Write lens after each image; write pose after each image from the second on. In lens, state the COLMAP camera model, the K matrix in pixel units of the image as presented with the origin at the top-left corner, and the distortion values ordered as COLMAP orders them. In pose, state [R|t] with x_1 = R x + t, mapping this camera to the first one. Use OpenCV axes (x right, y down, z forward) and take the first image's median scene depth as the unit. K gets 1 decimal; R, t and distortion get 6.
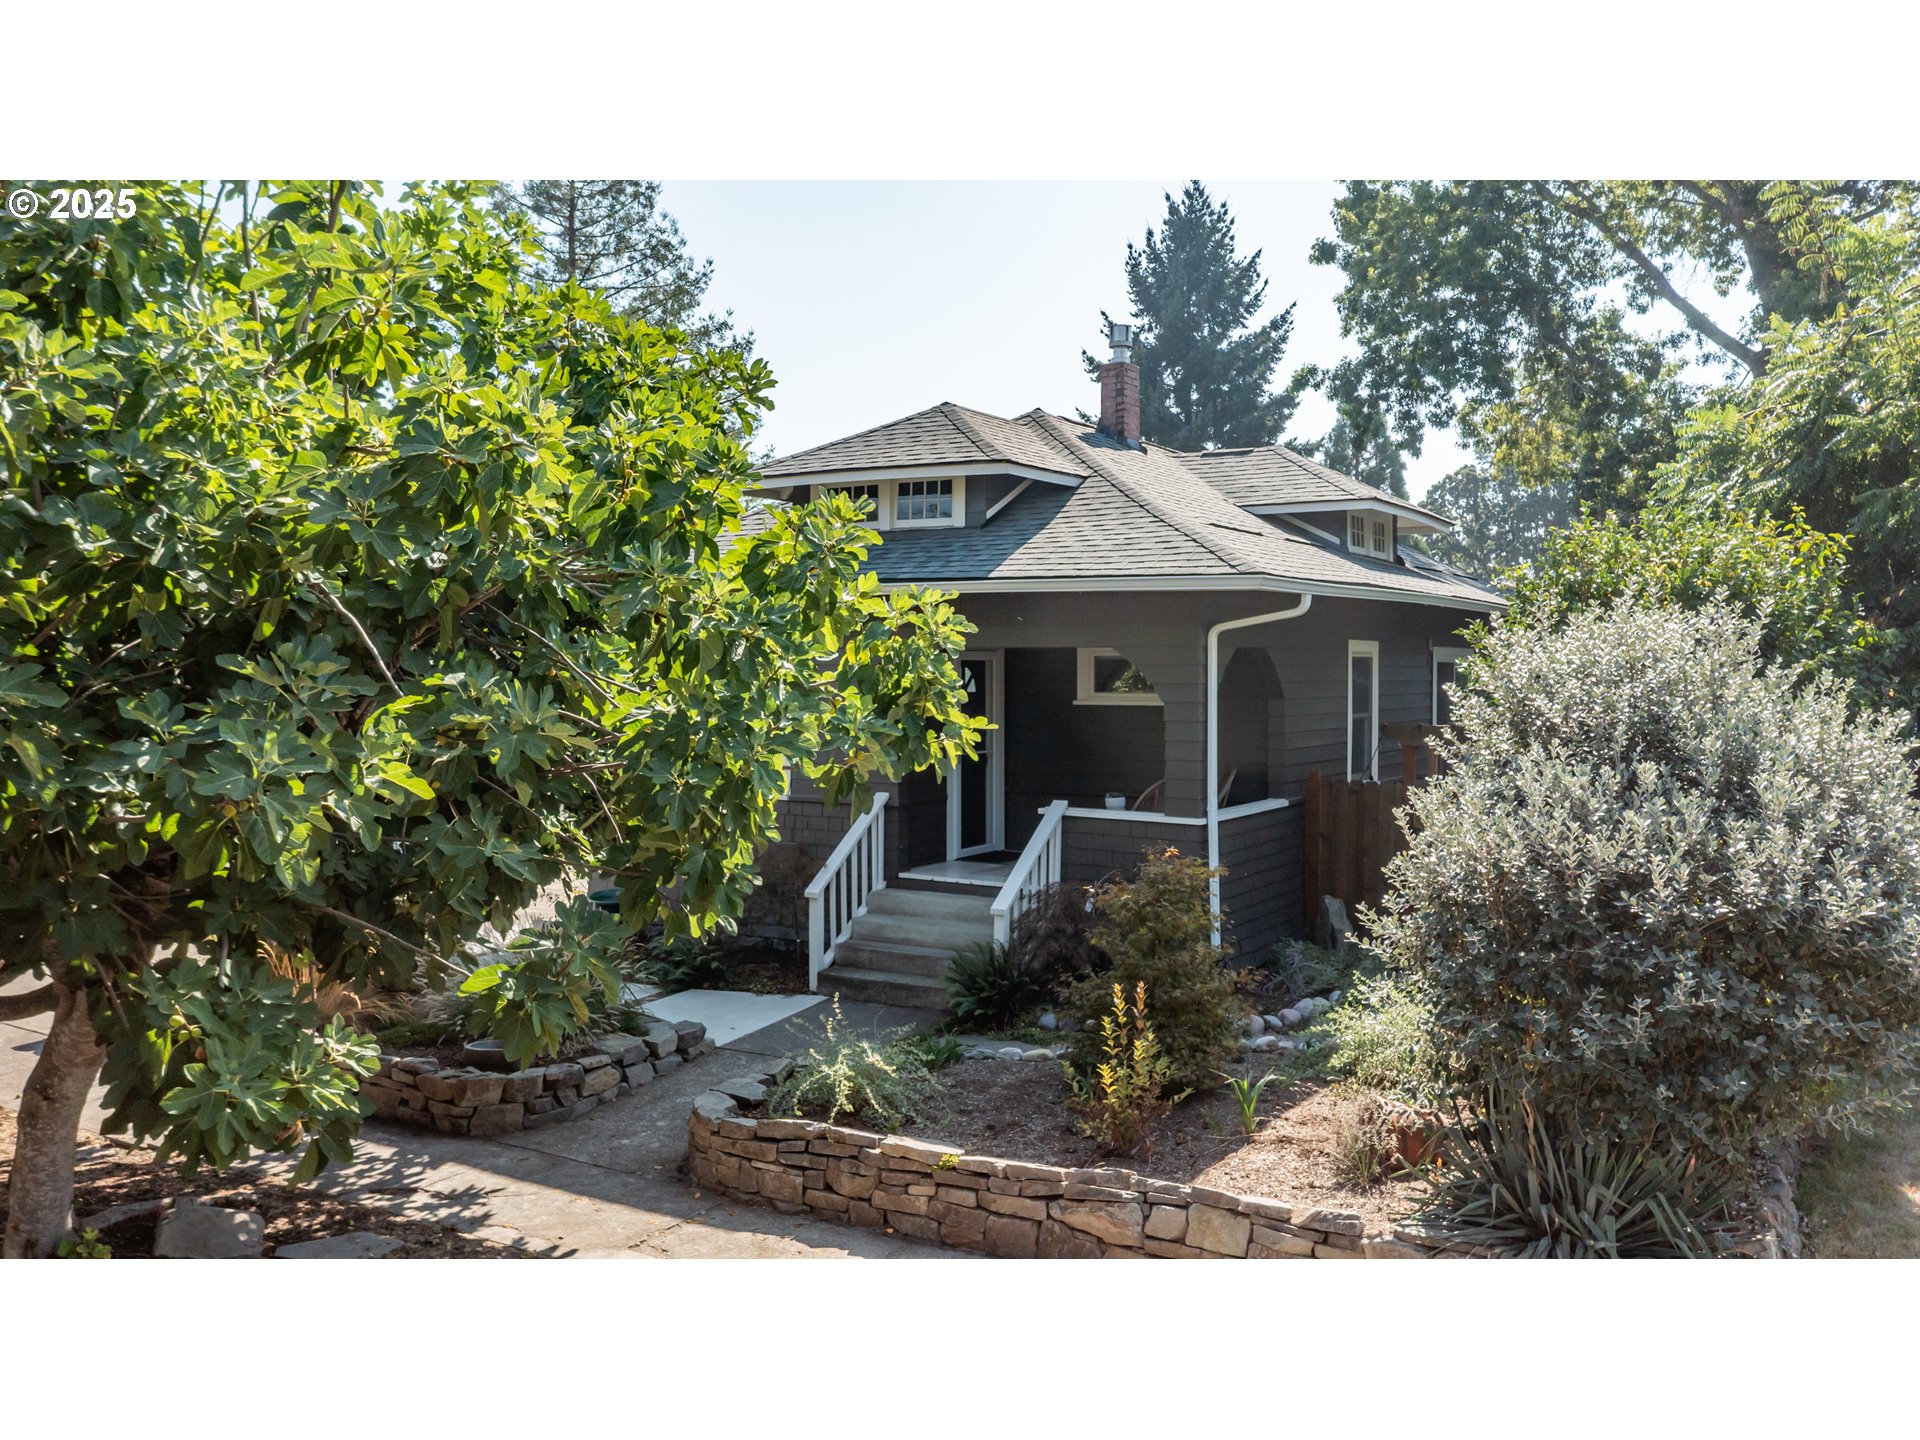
lens RADIAL K [[1518.6, 0, 958.3], [0, 1518.6, 718.2], [0, 0, 1]] dist [-0.013881, 0.008305]
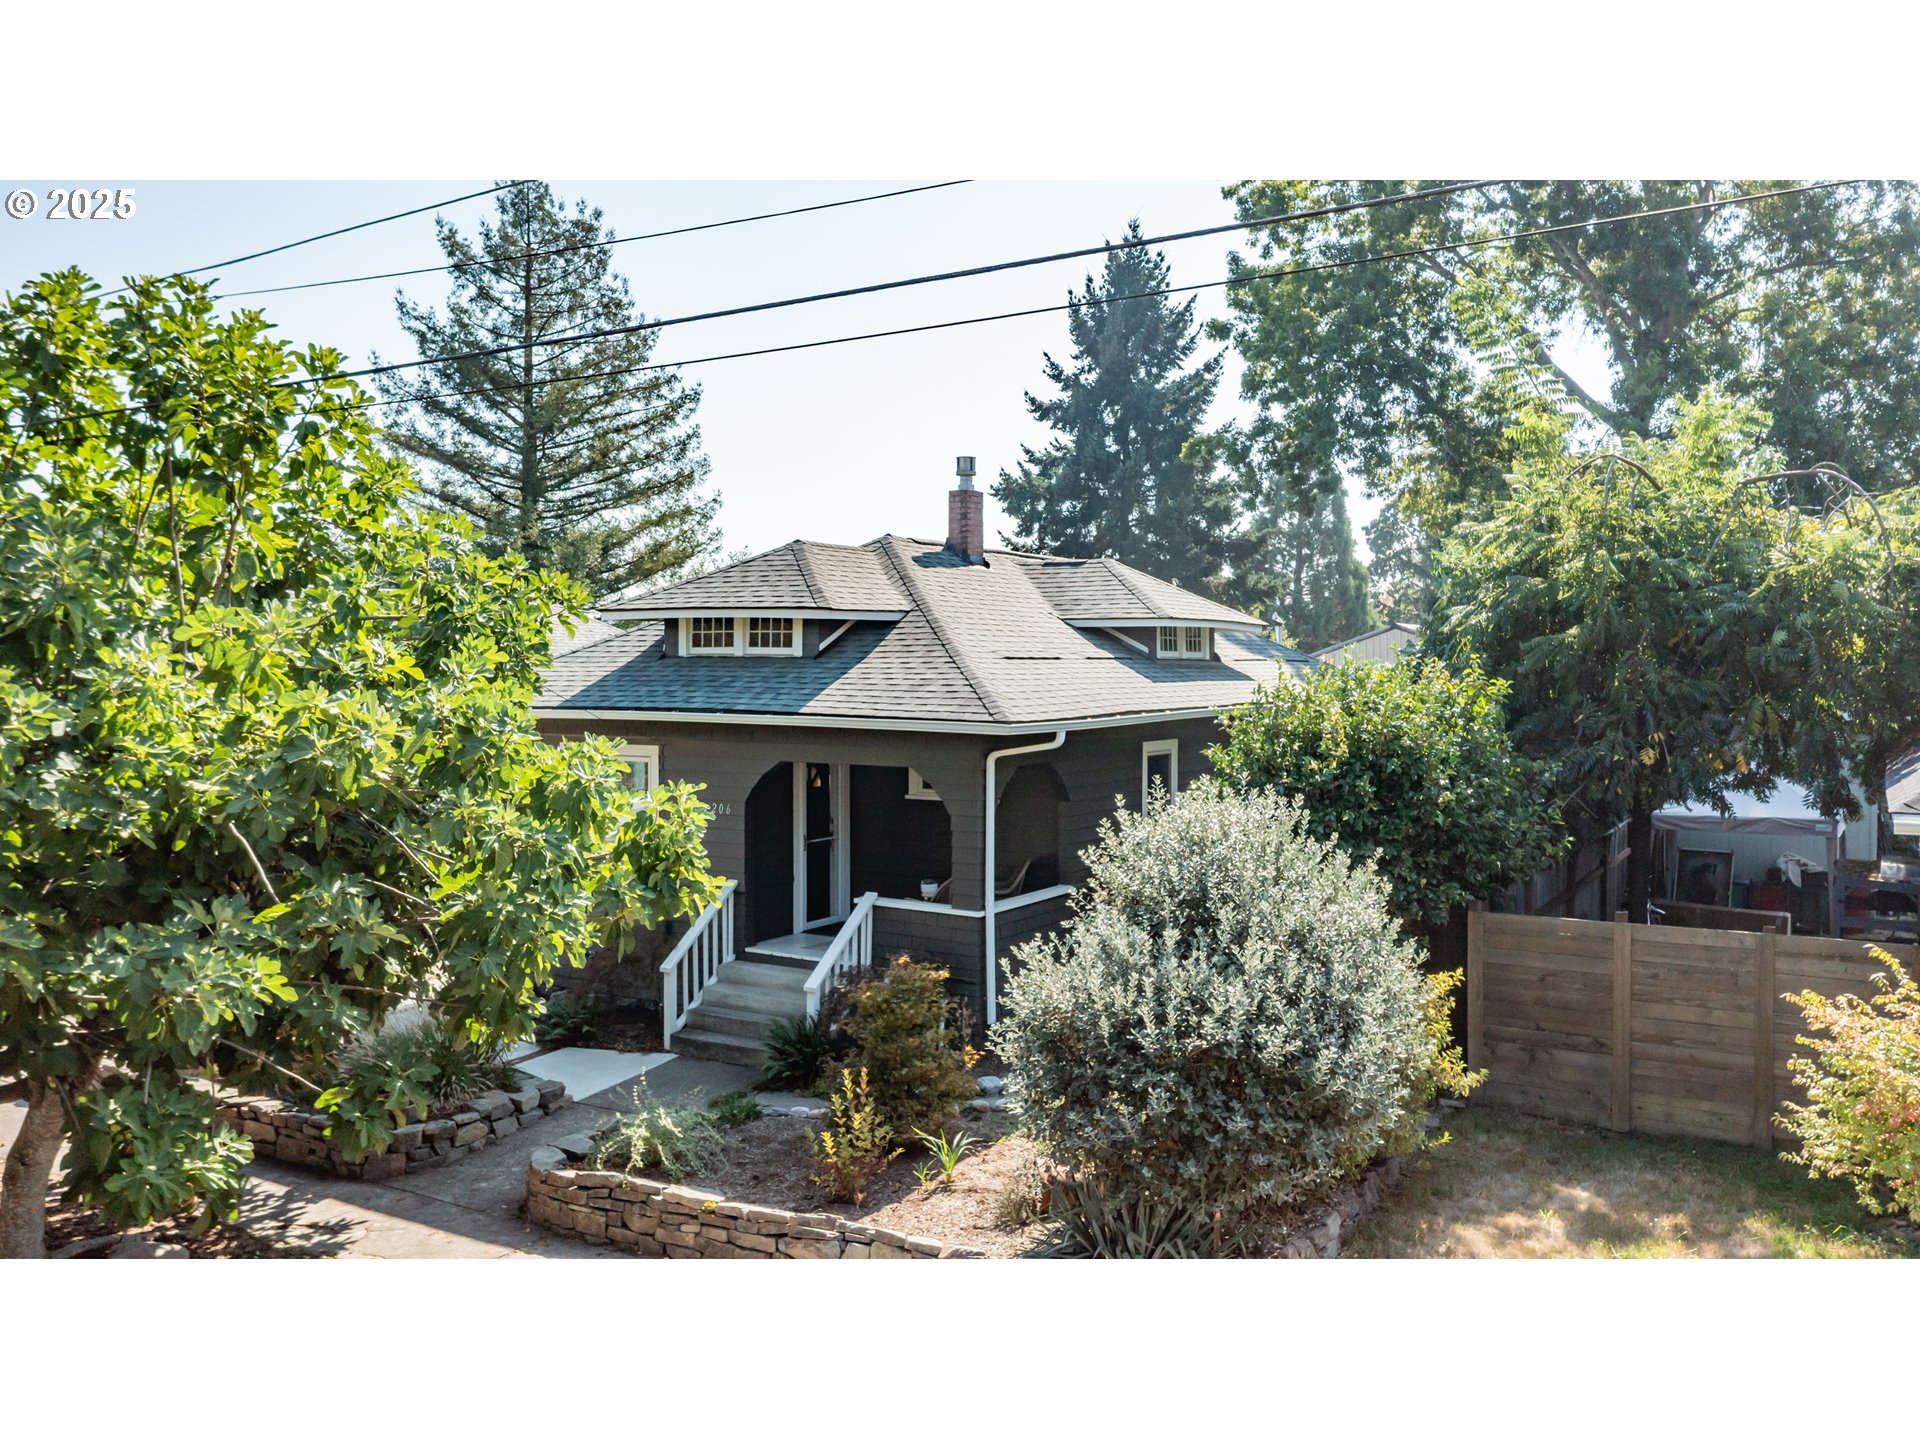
lens RADIAL K [[1518.6, 0, 955.0], [0, 1518.6, 710.7], [0, 0, 1]] dist [-0.013881, 0.008305]
pose [[0.999975, 0.001716, 0.006916, 0.129524], [-0.001690, 0.999992, -0.003696, -0.088476], [-0.006923, 0.003684, 0.999969, -0.211100]]
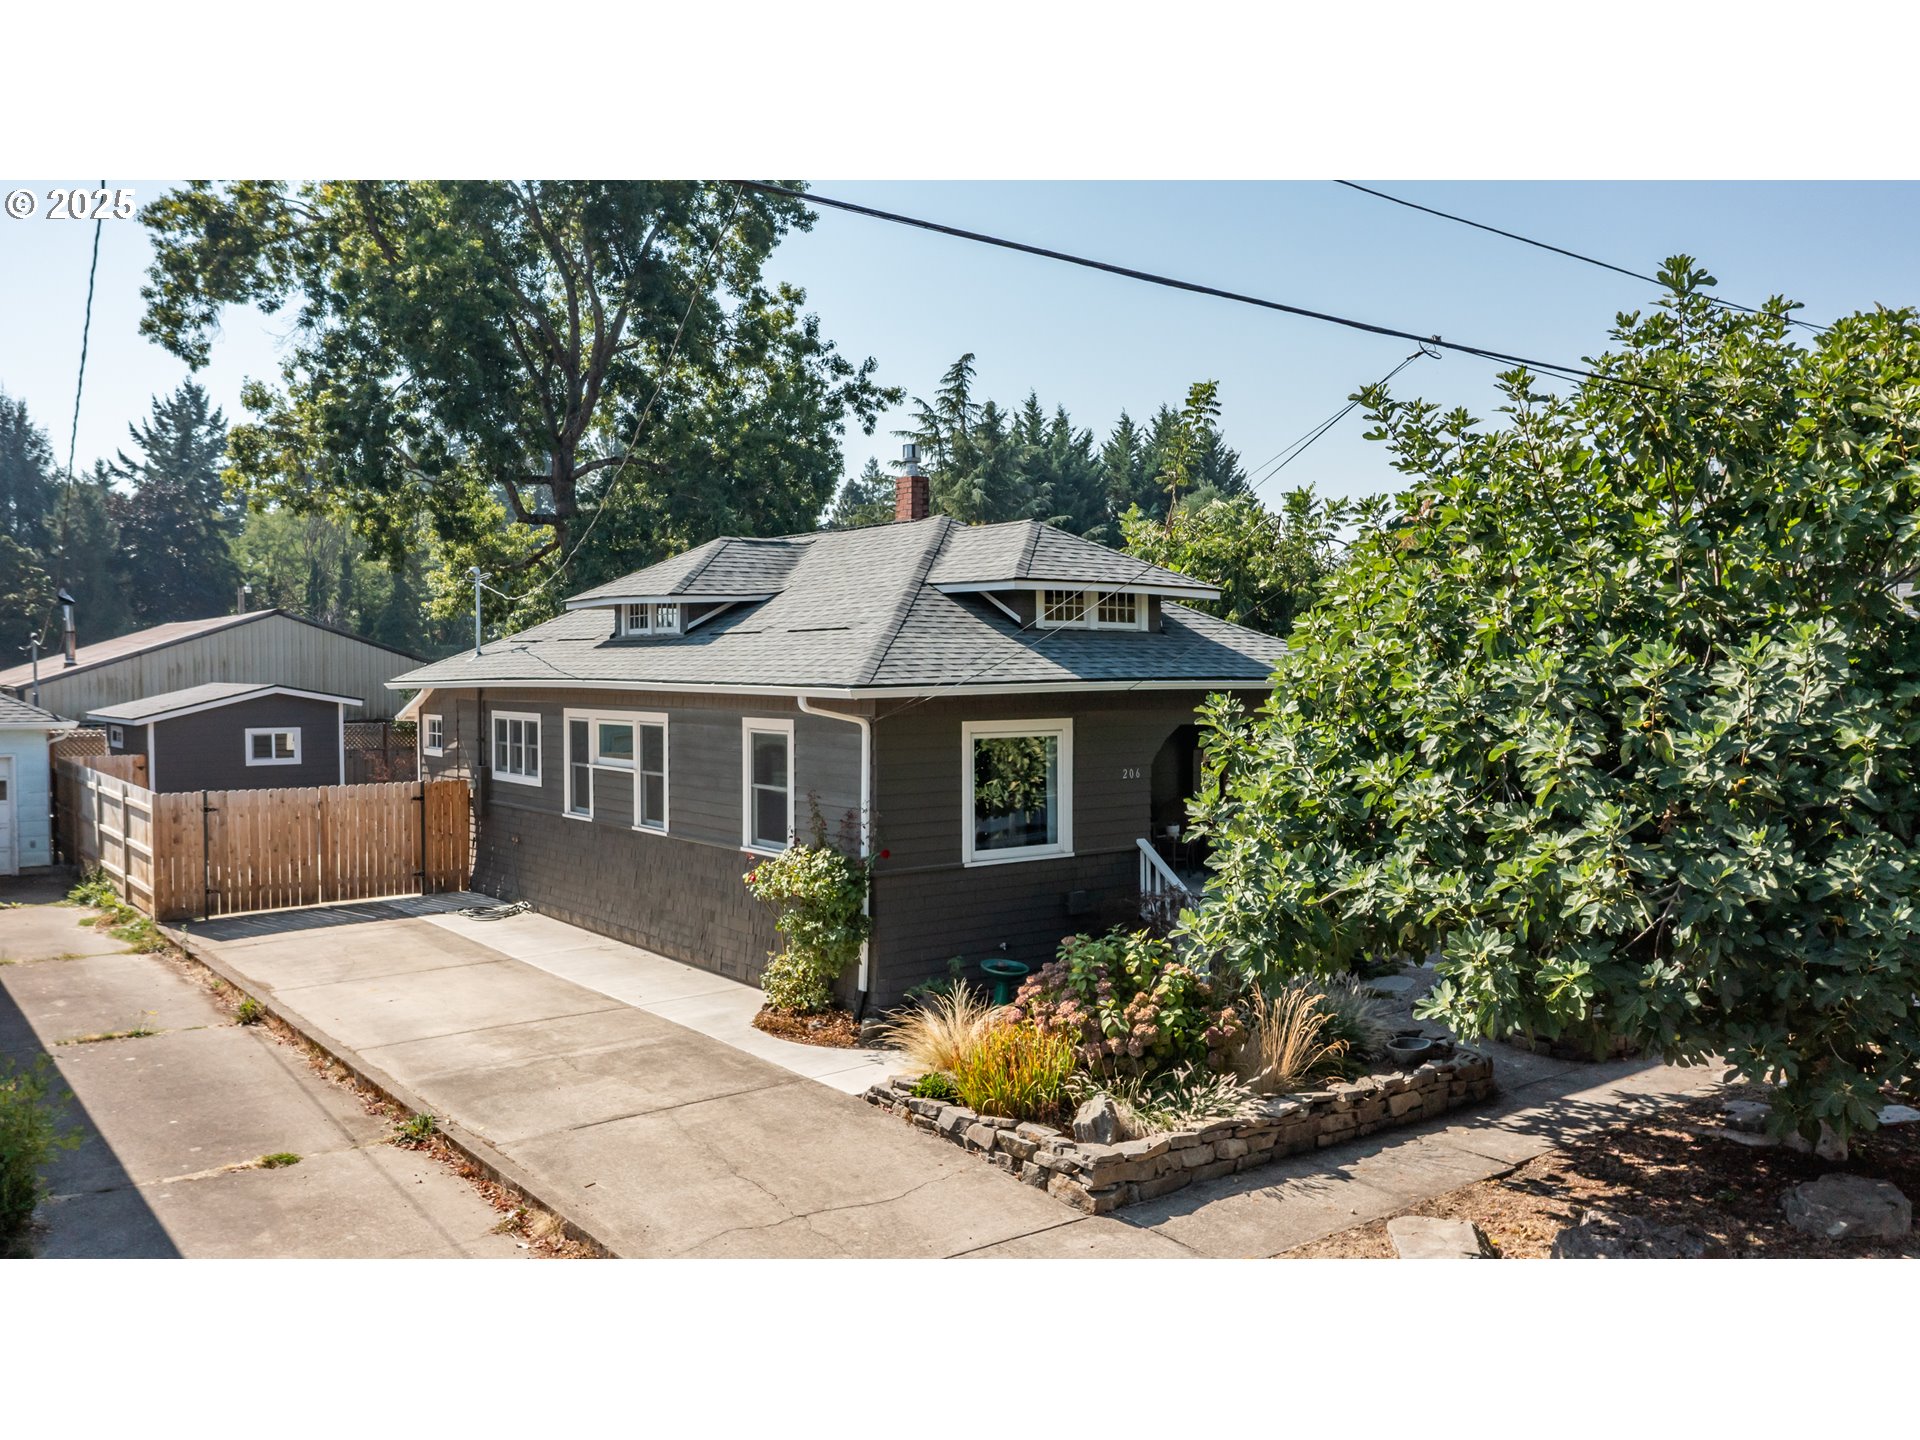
lens RADIAL K [[1518.6, 0, 960.5], [0, 1518.6, 717.5], [0, 0, 1]] dist [-0.013881, 0.008305]
pose [[0.351197, -0.027585, 0.935895, -1.442922], [0.027745, 0.999434, 0.019047, -0.090547], [-0.935891, 0.019277, 0.351763, 0.774268]]
